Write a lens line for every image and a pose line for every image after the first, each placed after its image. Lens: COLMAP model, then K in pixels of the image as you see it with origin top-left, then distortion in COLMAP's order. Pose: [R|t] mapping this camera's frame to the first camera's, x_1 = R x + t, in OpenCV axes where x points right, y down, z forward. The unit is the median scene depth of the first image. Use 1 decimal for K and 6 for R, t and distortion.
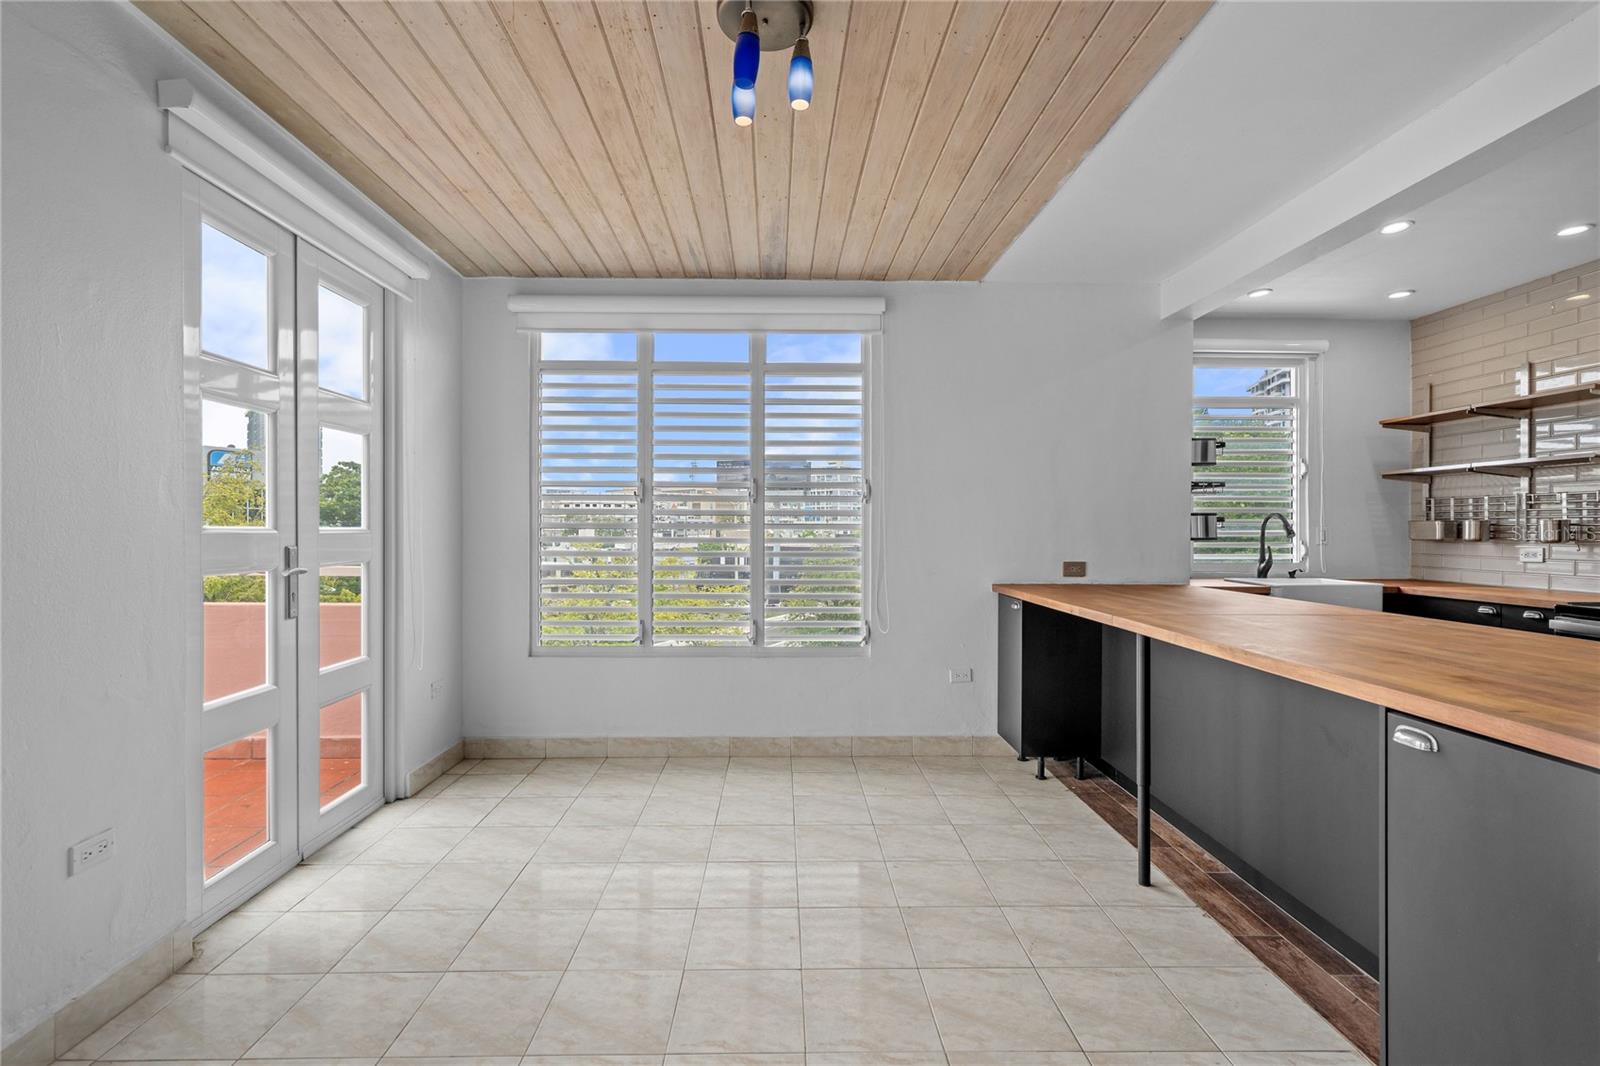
lens RADIAL K [[722.1, 0, 798.6], [0, 722.1, 527.5], [0, 0, 1]] dist [-0.005931, 0.003864]
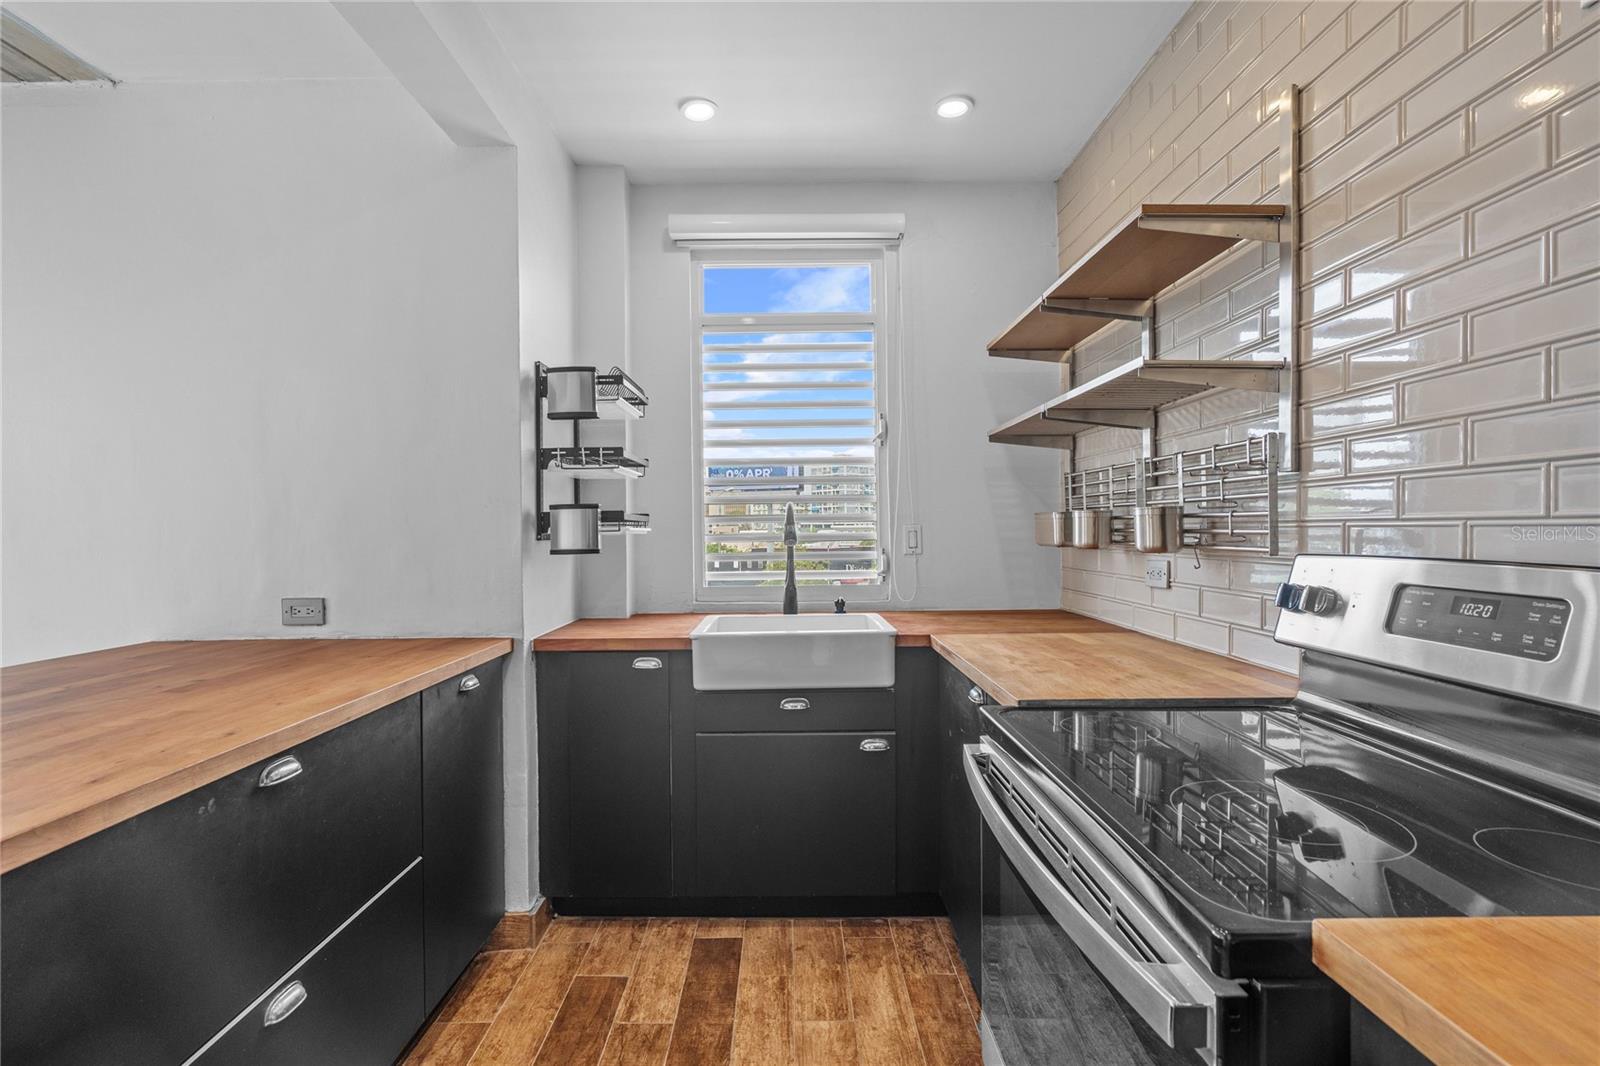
lens RADIAL K [[722.1, 0, 804.4], [0, 722.1, 537.1], [0, 0, 1]] dist [-0.005931, 0.003864]
pose [[0.999798, -0.015257, -0.013084, 0.778228], [0.015385, 0.999834, 0.009754, 0.001986], [0.012933, -0.009953, 0.999867, 0.472788]]
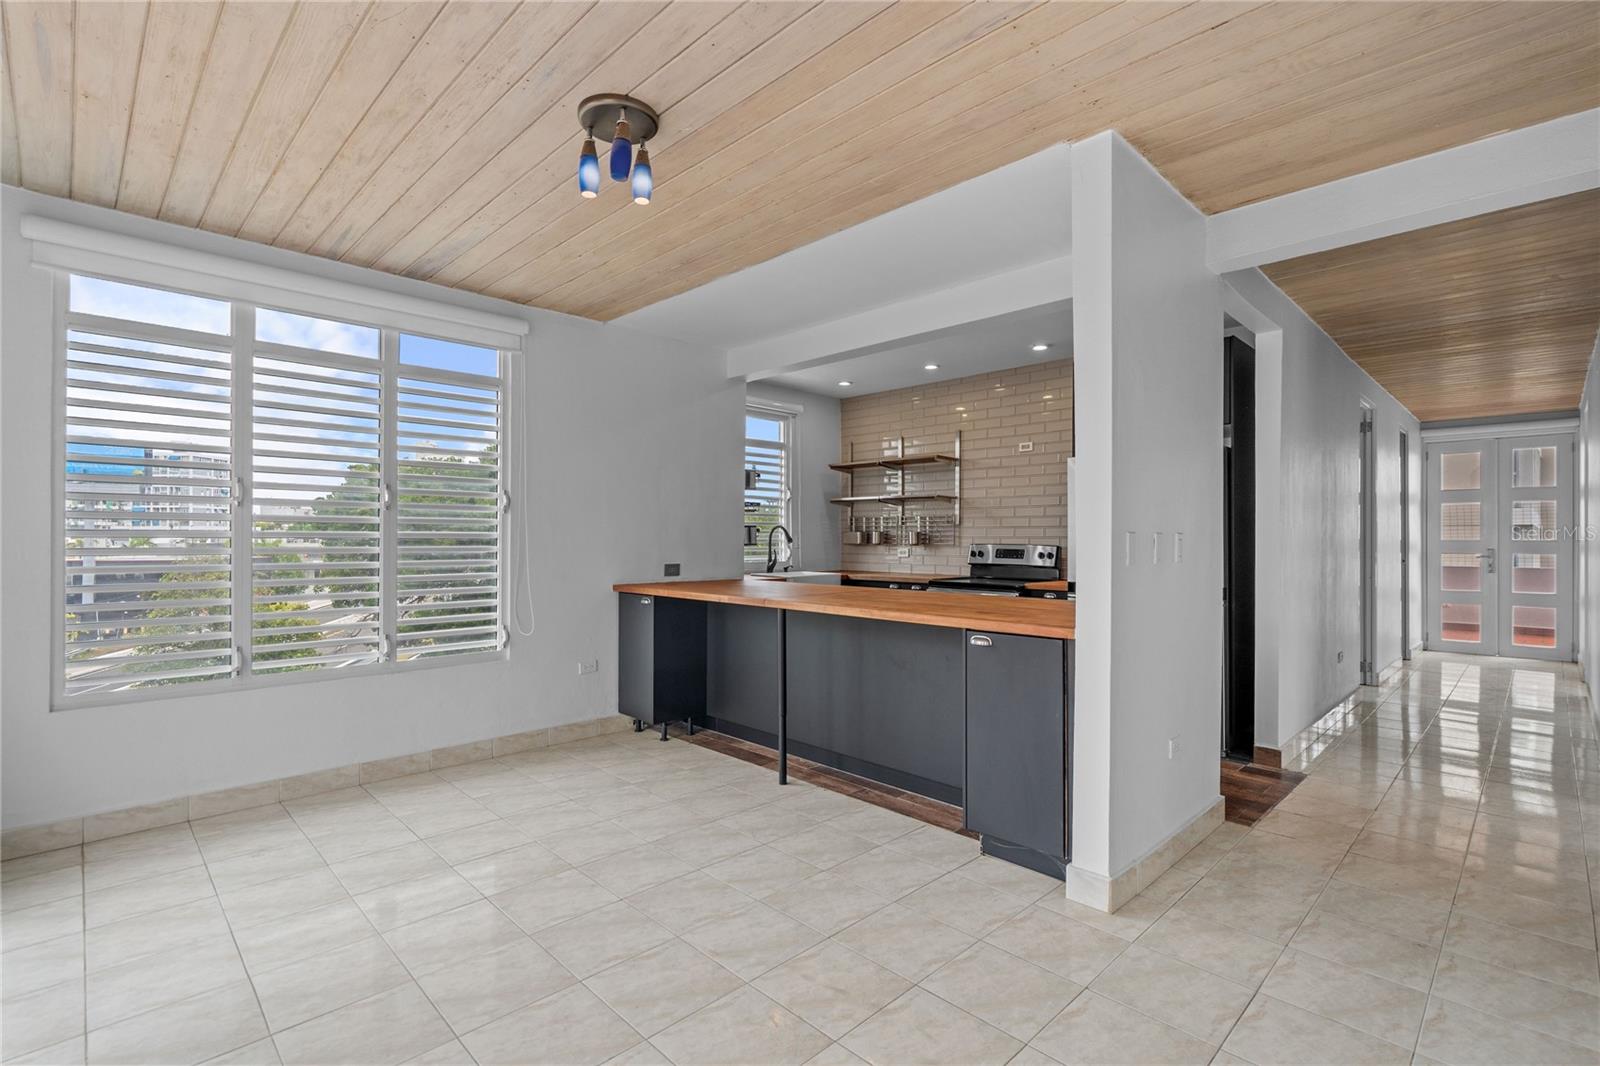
lens RADIAL K [[722.1, 0, 781.3], [0, 722.1, 534.6], [0, 0, 1]] dist [-0.005931, 0.003864]
pose [[0.739165, 0.001396, 0.673523, -0.318302], [-0.000758, 0.999999, -0.001241, -0.001522], [-0.673524, 0.000406, 0.739165, -0.042724]]
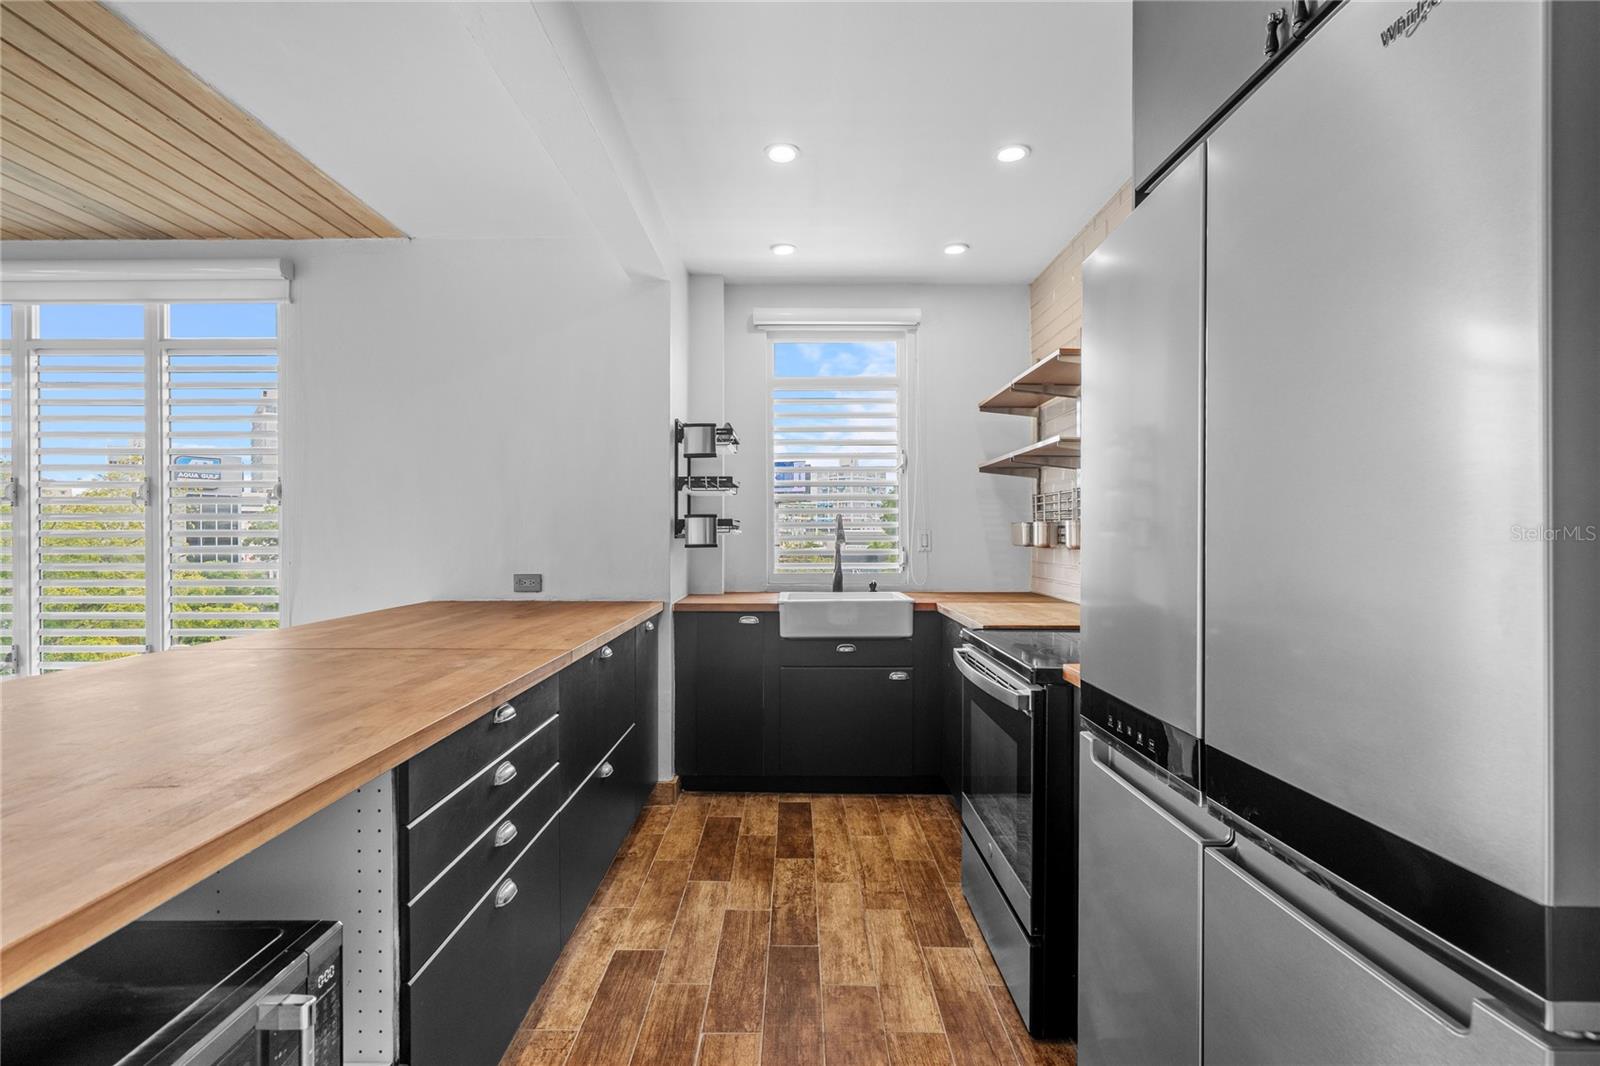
lens RADIAL K [[776.3, 0, 800.4], [0, 776.3, 539.8], [0, 0, 1]] dist [-0.003652, -0.002196]
pose [[0.999845, -0.005709, -0.016662, 0.722127], [0.005804, 0.999967, 0.005663, 0.004486], [0.016629, -0.005759, 0.999845, 0.113308]]
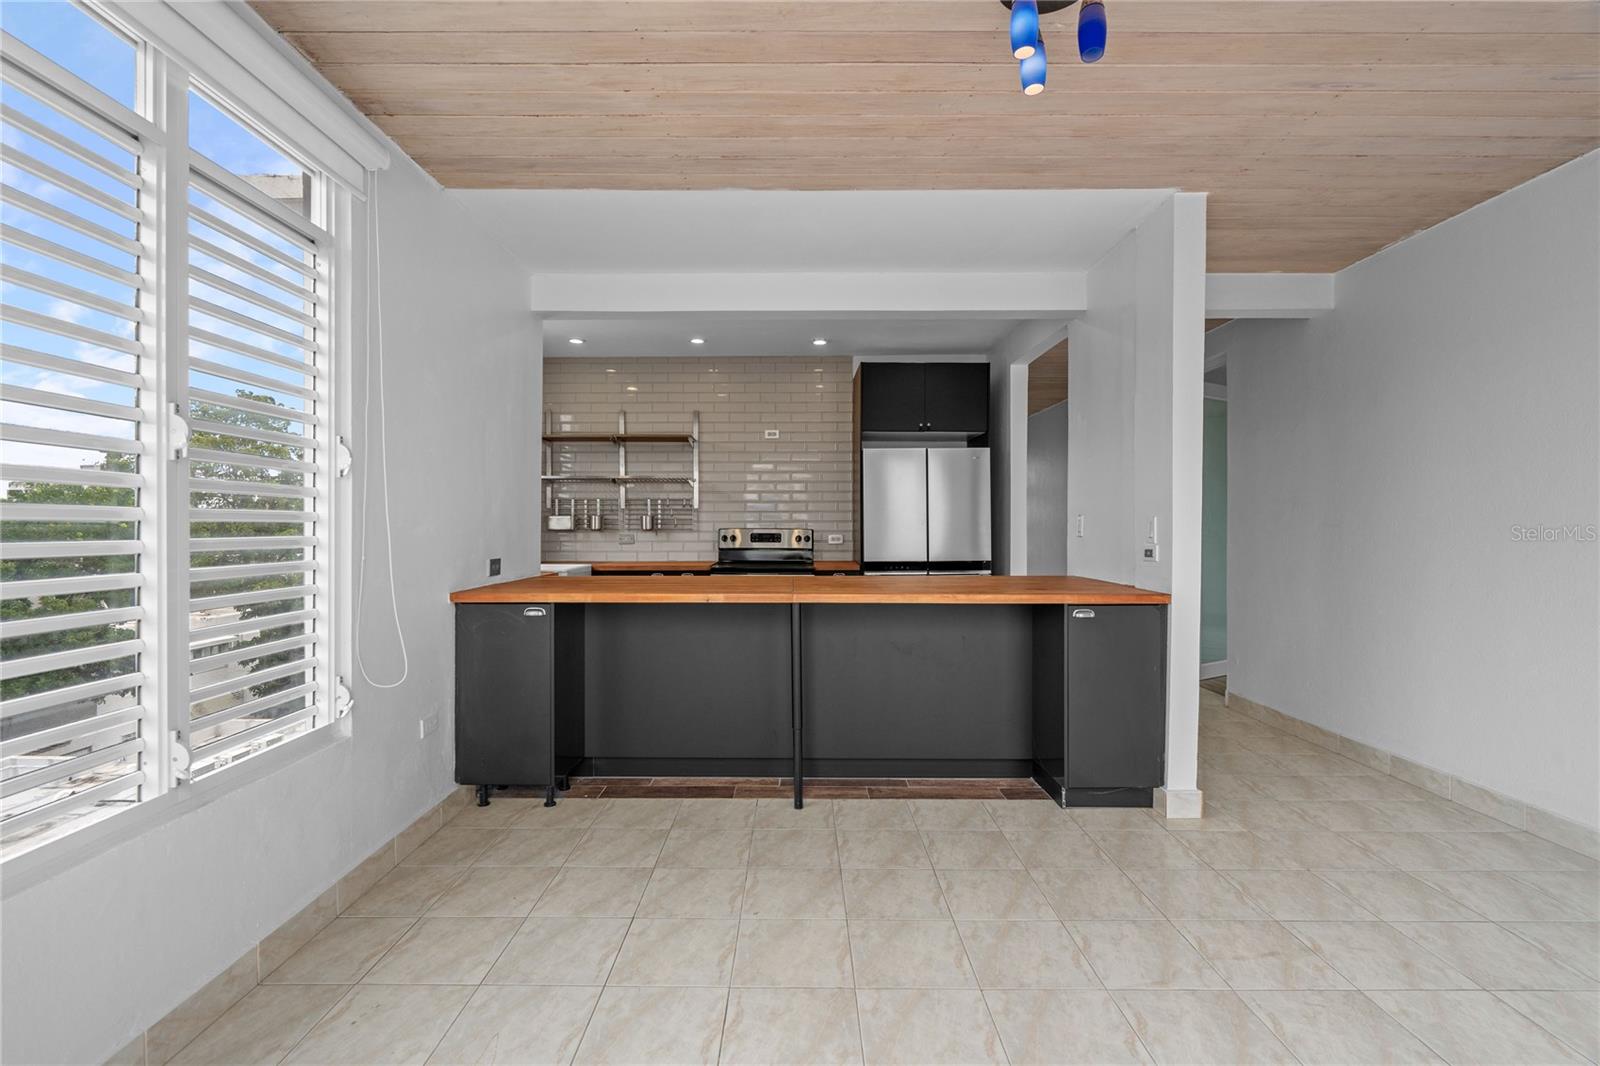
lens RADIAL K [[722.1, 0, 777.7], [0, 722.1, 525.5], [0, 0, 1]] dist [-0.005931, 0.003864]
pose [[0.044837, -0.003953, 0.998986, -0.482593], [0.000567, 0.999992, 0.003931, 0.004350], [-0.998994, 0.000390, 0.044839, 0.628166]]
